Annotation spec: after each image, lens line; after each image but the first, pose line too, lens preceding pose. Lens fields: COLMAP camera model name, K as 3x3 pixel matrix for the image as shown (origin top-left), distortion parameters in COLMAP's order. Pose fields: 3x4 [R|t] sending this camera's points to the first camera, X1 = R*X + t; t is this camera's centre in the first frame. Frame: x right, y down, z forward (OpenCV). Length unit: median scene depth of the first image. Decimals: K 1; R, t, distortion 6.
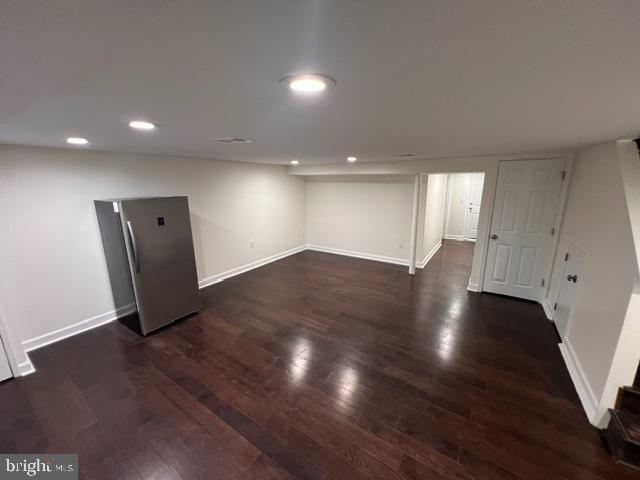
lens RADIAL K [[255.2, 0, 318.1], [0, 255.2, 238.4], [0, 0, 1]] dist [0.000809, 0.000765]
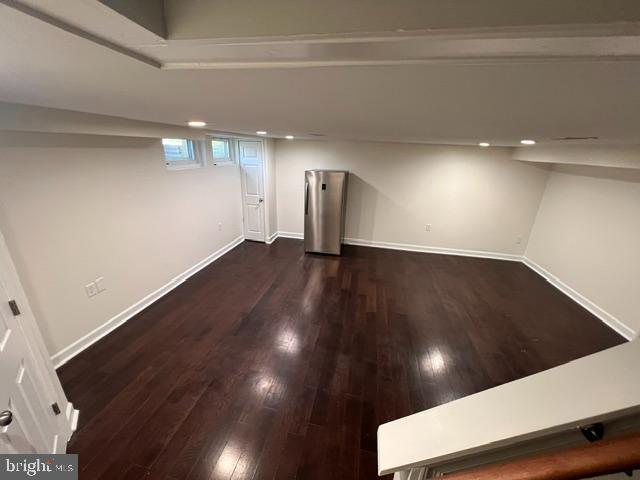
lens RADIAL K [[255.2, 0, 323.0], [0, 255.2, 238.8], [0, 0, 1]] dist [0.000809, 0.000765]
pose [[0.389781, 0.318067, -0.864236, 0.594920], [-0.237877, 0.941387, 0.239176, -0.104420], [0.889655, 0.112356, 0.442596, 0.248634]]
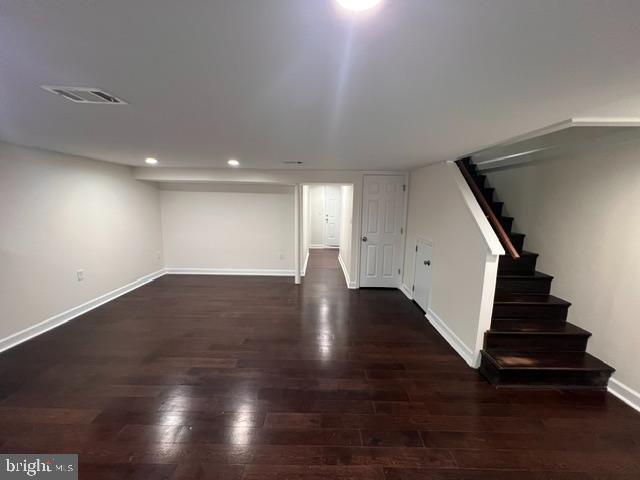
lens RADIAL K [[255.2, 0, 315.6], [0, 255.2, 240.1], [0, 0, 1]] dist [0.000809, 0.000765]
pose [[0.837173, -0.064930, 0.543070, -0.128664], [0.100683, 0.994255, -0.036335, 0.018586], [-0.537591, 0.085096, 0.838901, 0.124374]]
